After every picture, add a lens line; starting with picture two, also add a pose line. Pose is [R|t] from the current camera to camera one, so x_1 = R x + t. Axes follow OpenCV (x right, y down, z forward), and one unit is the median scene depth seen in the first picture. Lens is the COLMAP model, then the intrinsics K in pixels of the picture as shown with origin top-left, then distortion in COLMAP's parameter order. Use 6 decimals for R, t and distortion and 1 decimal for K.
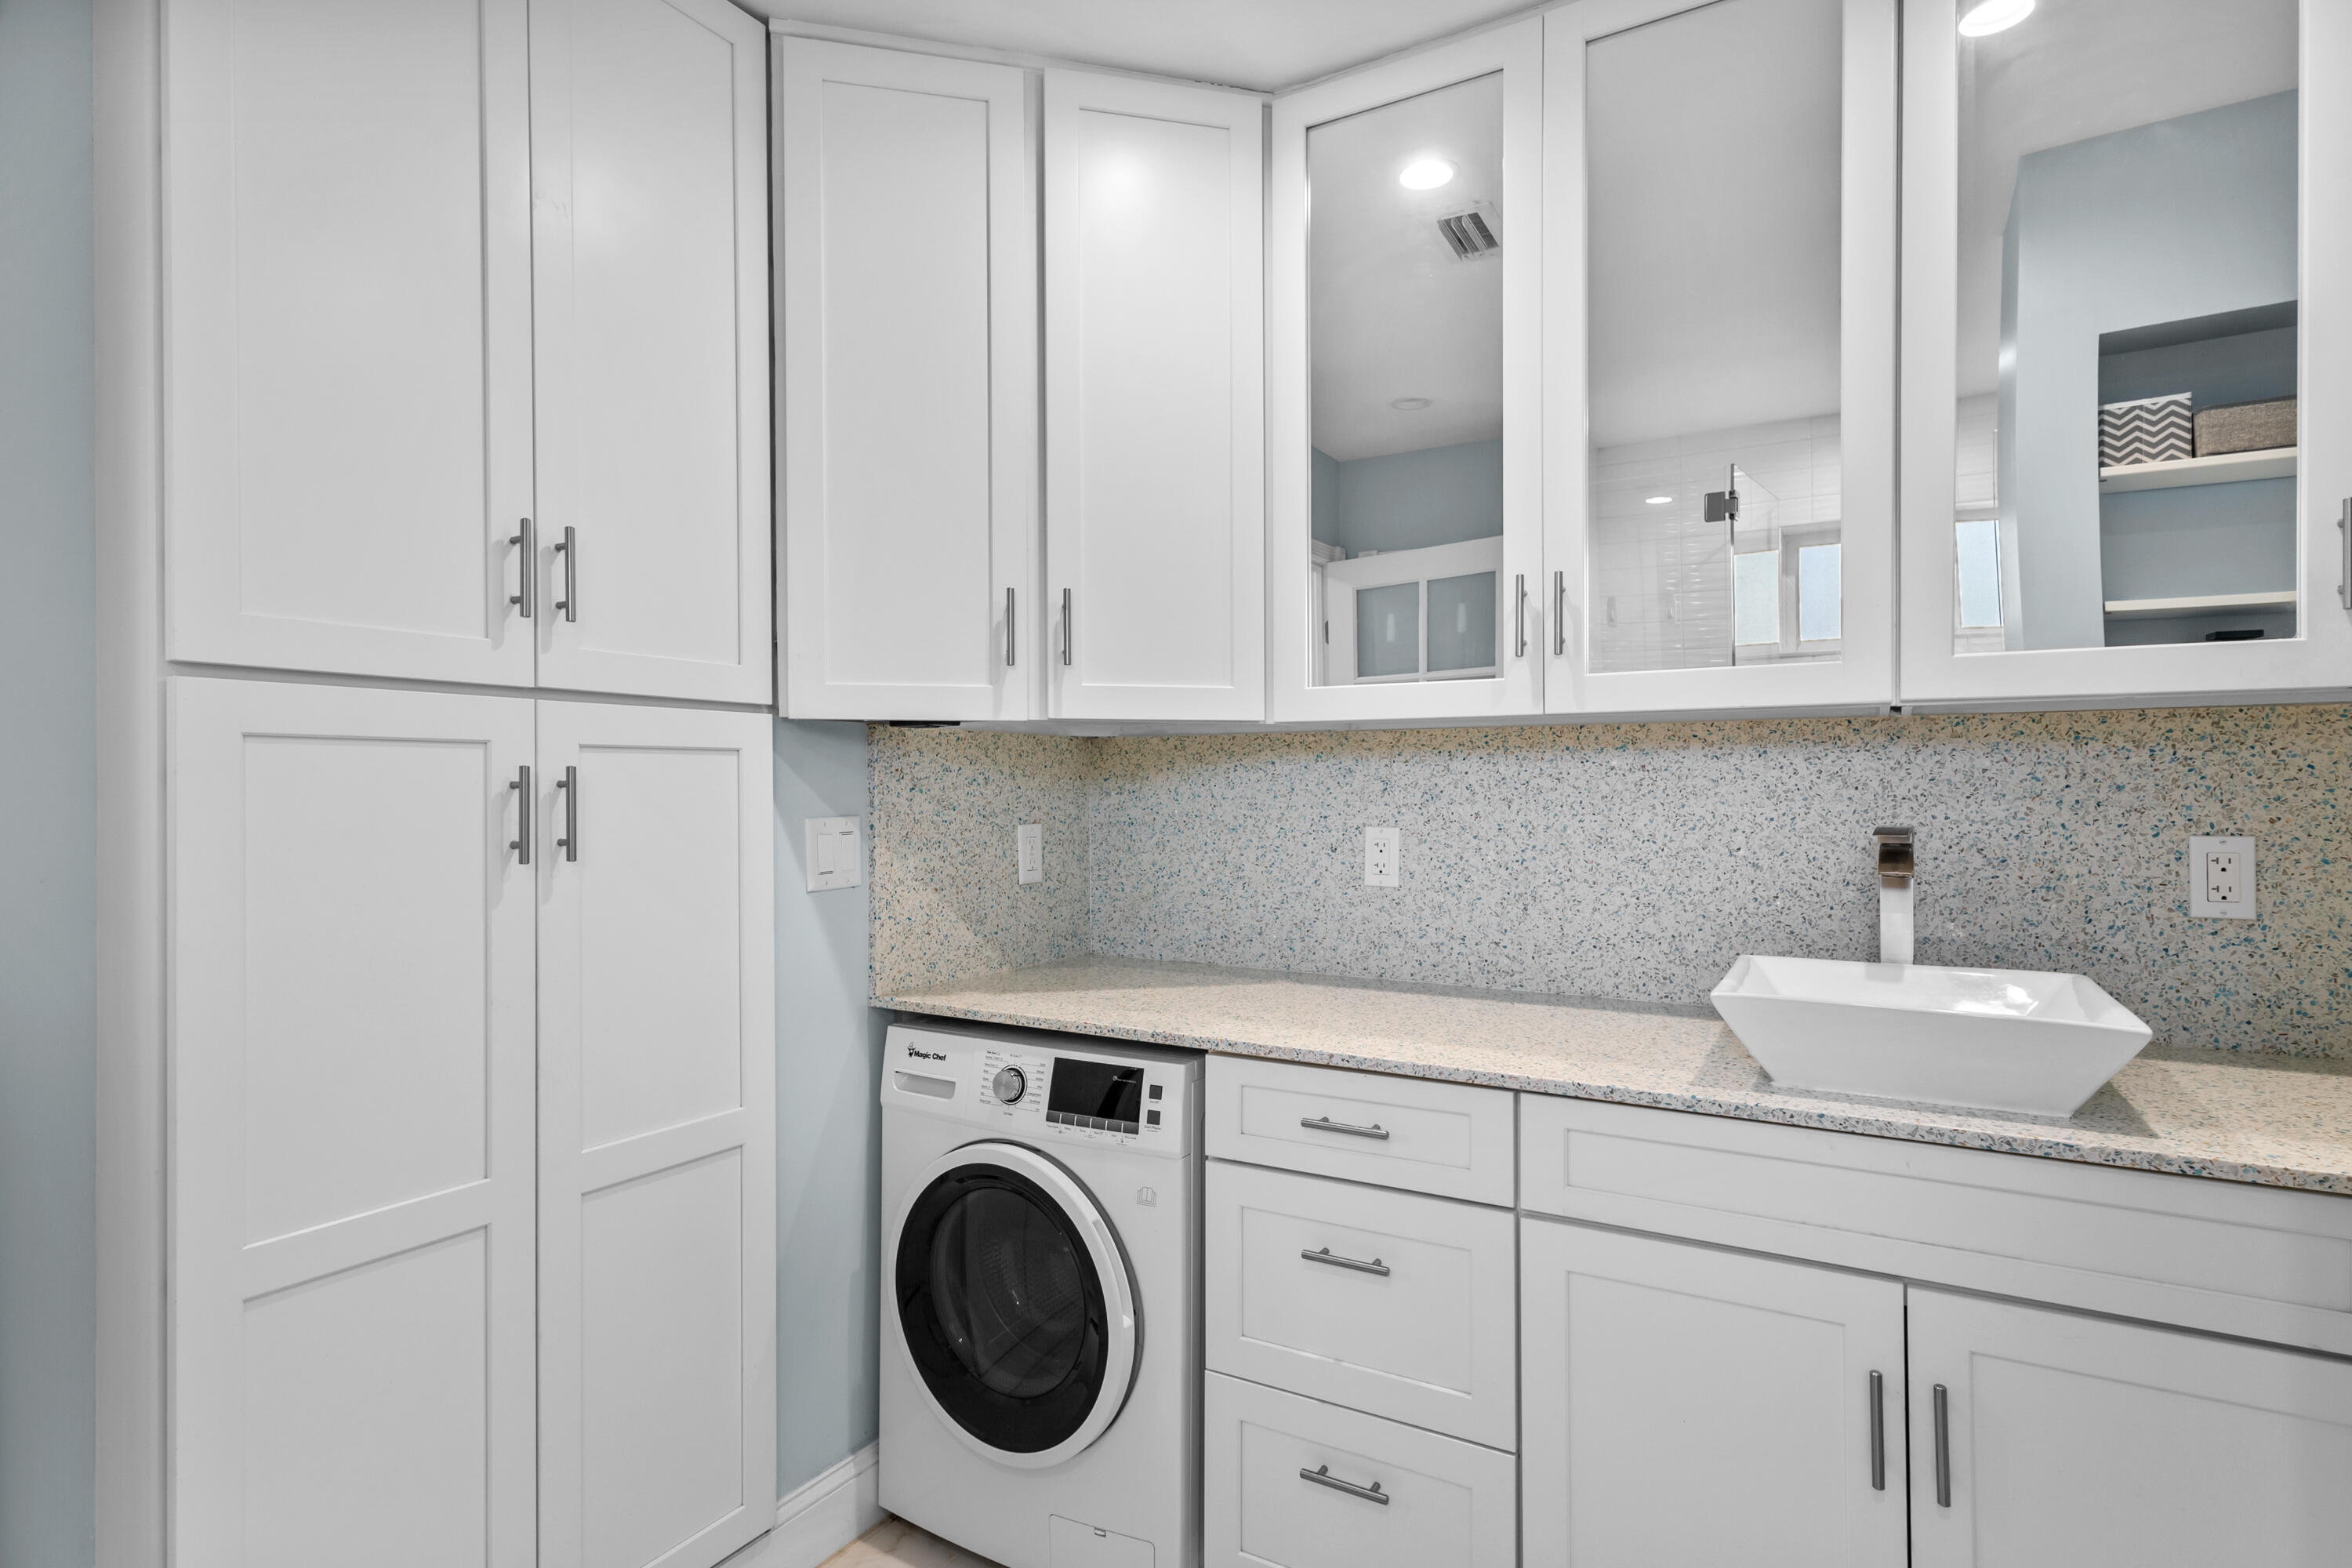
lens RADIAL K [[1210.0, 0, 1176.0], [0, 1210.0, 784.0], [0, 0, 1]] dist [0.018733, -0.000245]
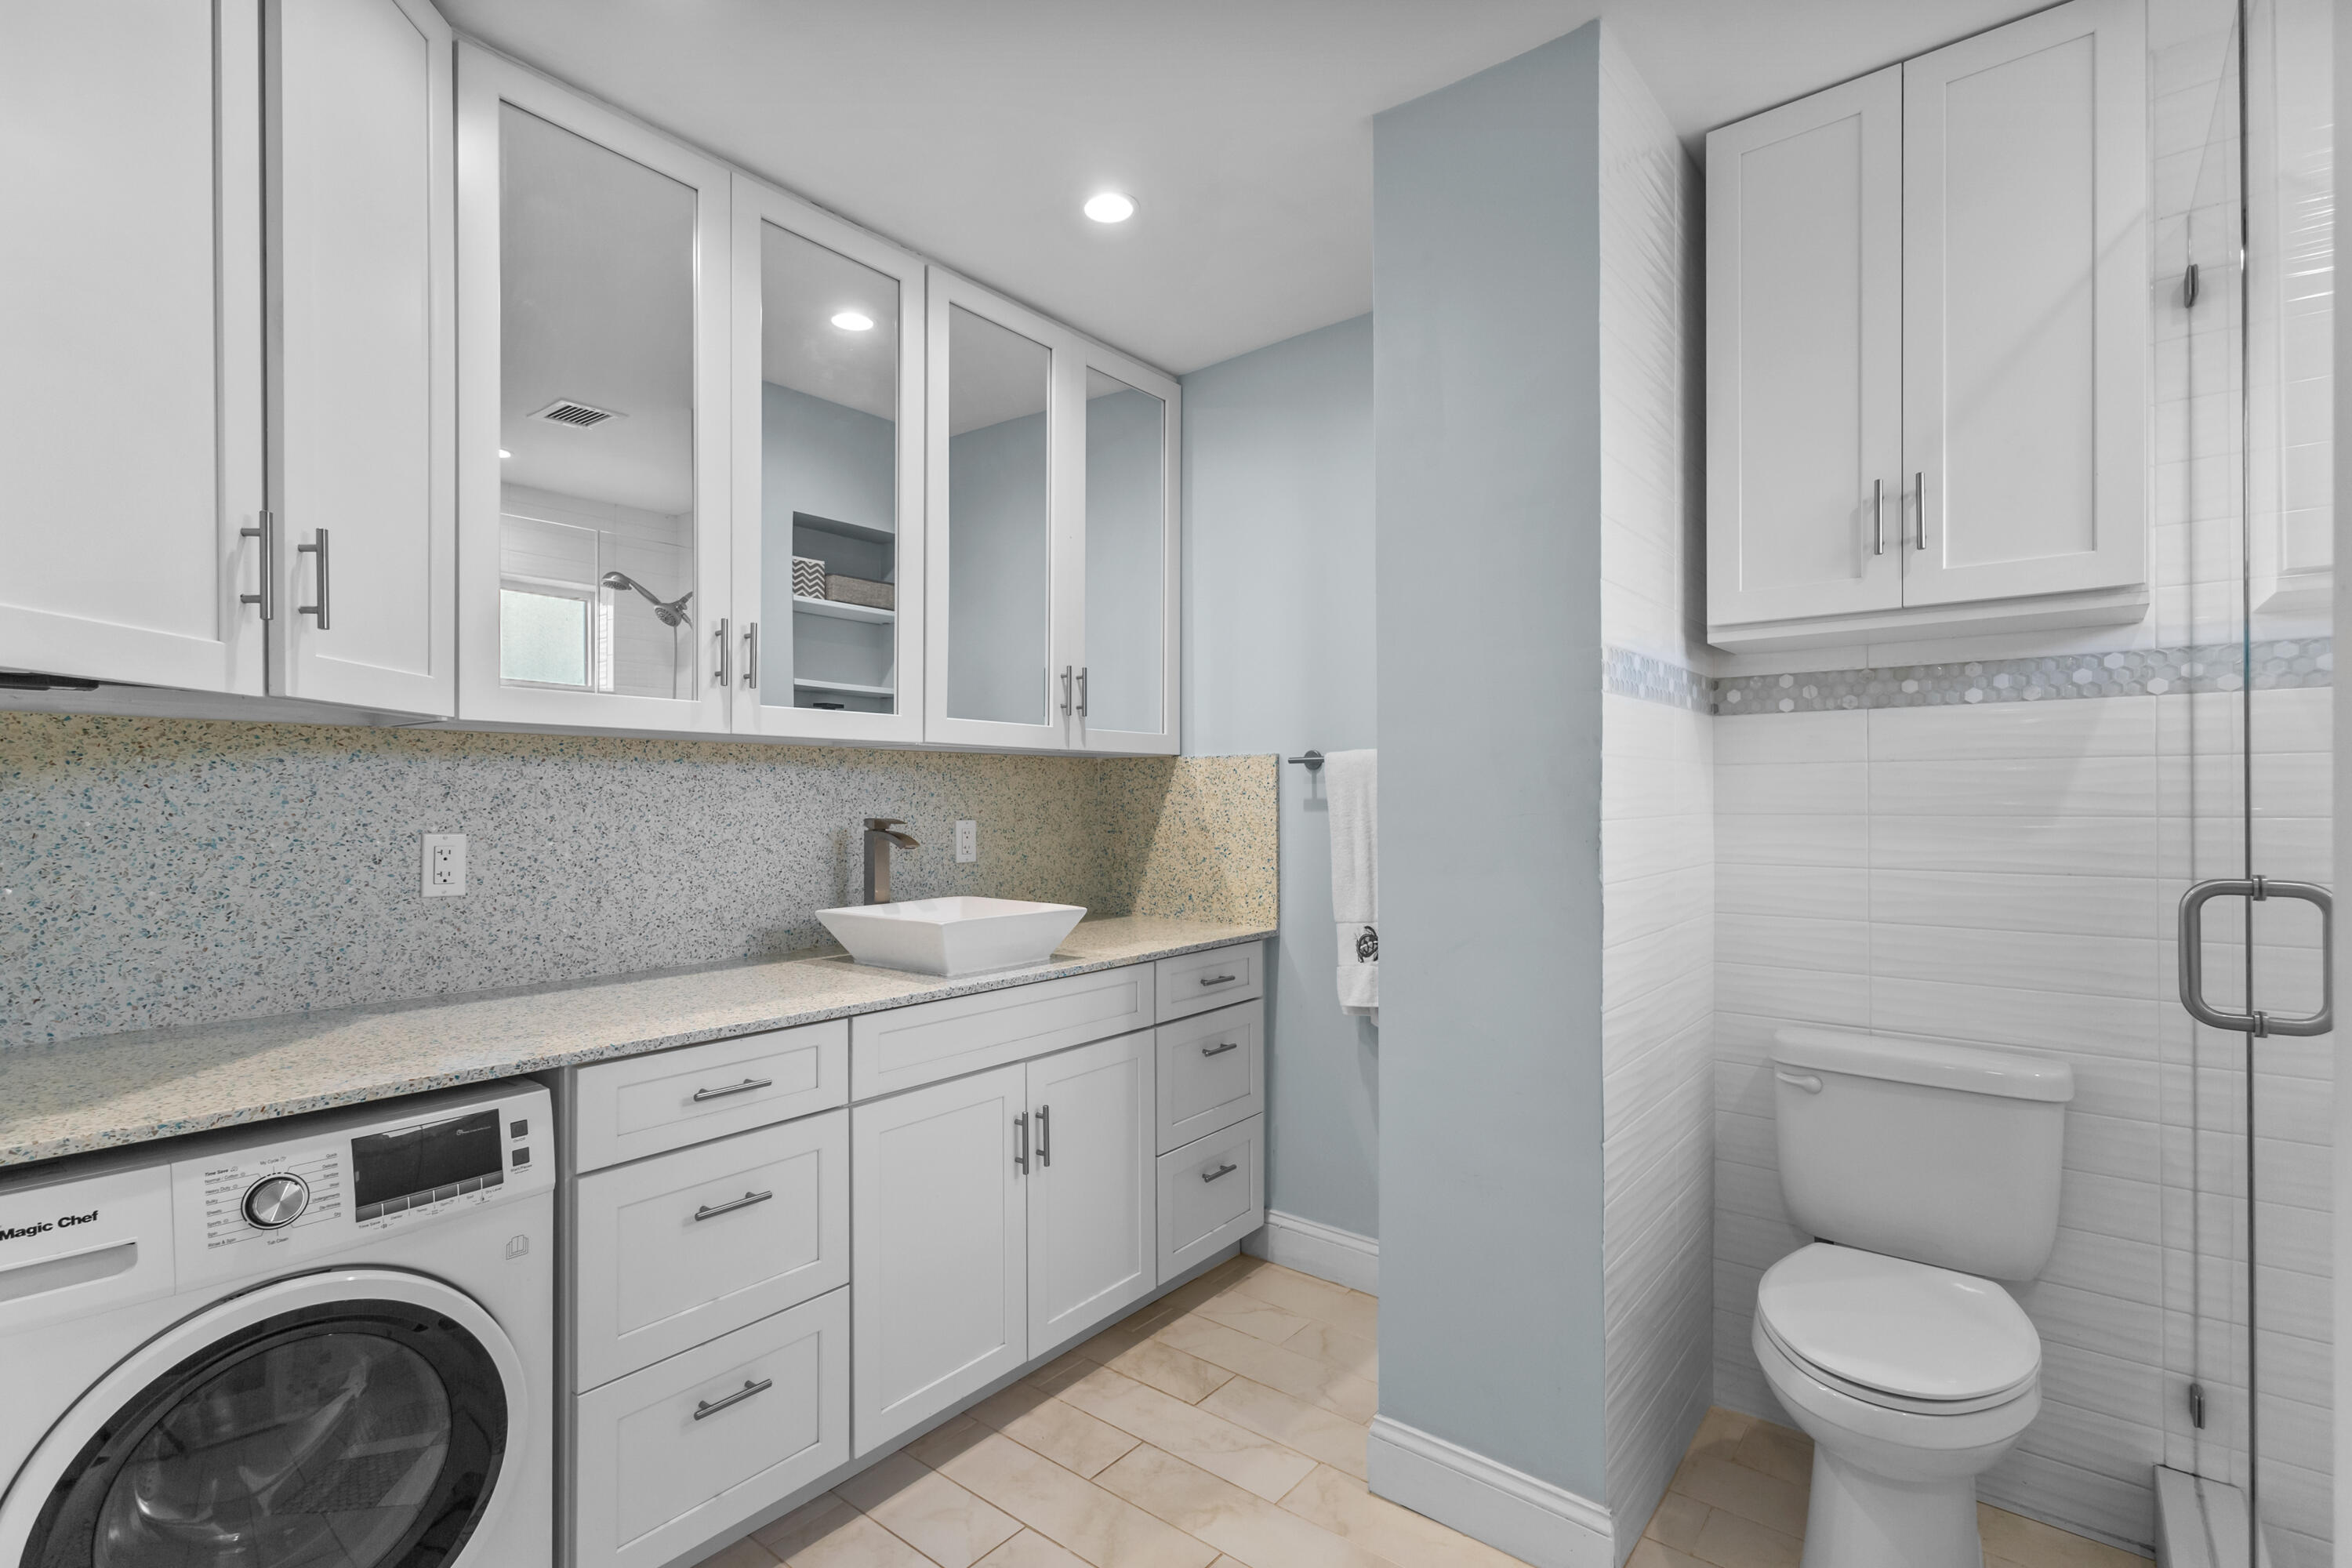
lens RADIAL K [[1086.3, 0, 1171.8], [0, 1086.3, 785.5], [0, 0, 1]] dist [0.002591, 0.001005]
pose [[0.142566, 0.012232, 0.989710, -0.622882], [-0.007061, 0.999911, -0.011340, 0.003958], [-0.989760, -0.005372, 0.142639, 0.336033]]
